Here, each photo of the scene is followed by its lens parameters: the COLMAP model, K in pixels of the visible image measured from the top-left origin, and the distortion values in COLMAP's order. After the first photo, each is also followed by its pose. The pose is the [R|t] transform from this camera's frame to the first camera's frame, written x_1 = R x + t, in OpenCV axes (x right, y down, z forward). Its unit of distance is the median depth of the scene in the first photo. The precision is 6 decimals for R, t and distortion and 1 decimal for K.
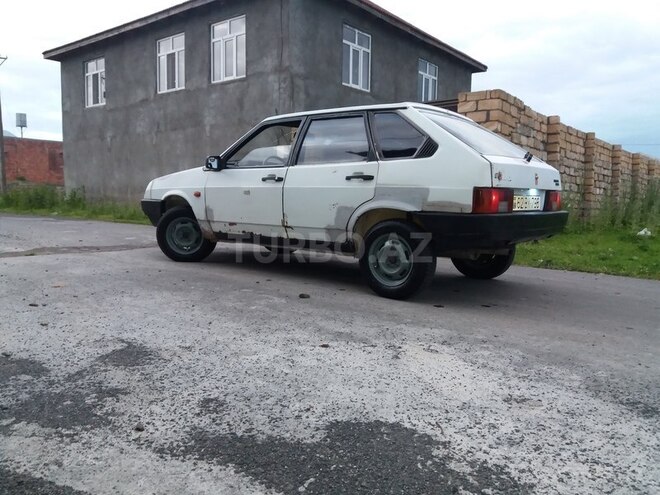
lens RADIAL K [[540.7, 0, 327.5], [0, 540.7, 252.8], [0, 0, 1]] dist [0.033278, -0.057037]
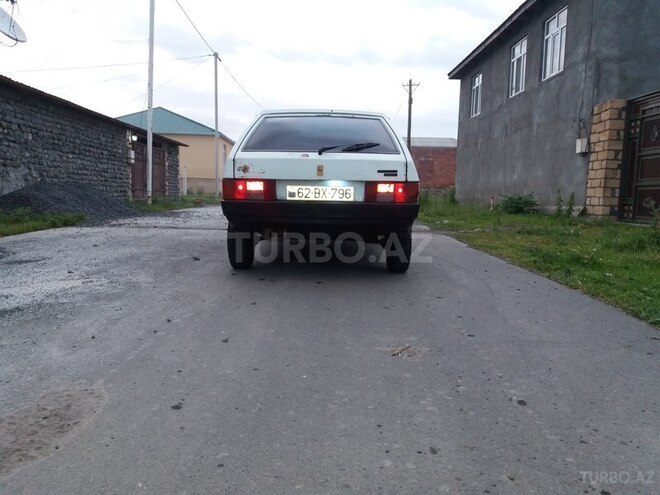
lens RADIAL K [[540.7, 0, 329.3], [0, 540.7, 248.2], [0, 0, 1]] dist [0.033278, -0.057037]
pose [[0.656847, 0.072839, -0.750498, 0.336317], [-0.084716, 0.996150, 0.022536, -0.003027], [0.749250, 0.048777, 0.660489, 0.093217]]
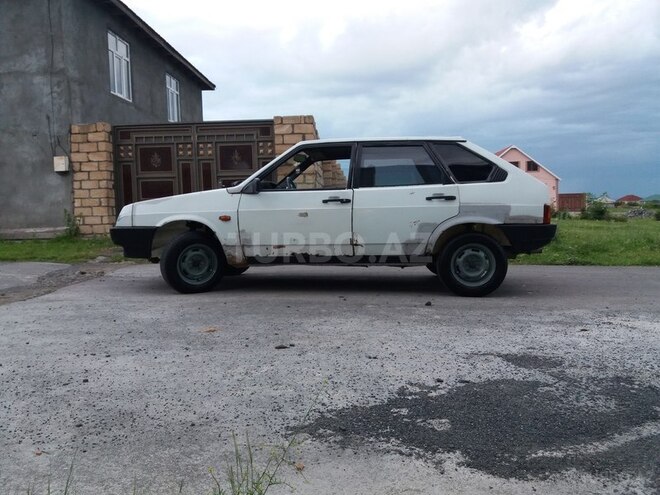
lens RADIAL K [[540.7, 0, 328.9], [0, 540.7, 245.0], [0, 0, 1]] dist [0.033278, -0.057037]
pose [[0.820187, -0.071675, 0.567588, -0.238008], [0.091231, 0.995811, -0.006080, -0.015184], [-0.564775, 0.056768, 0.823290, 0.049458]]
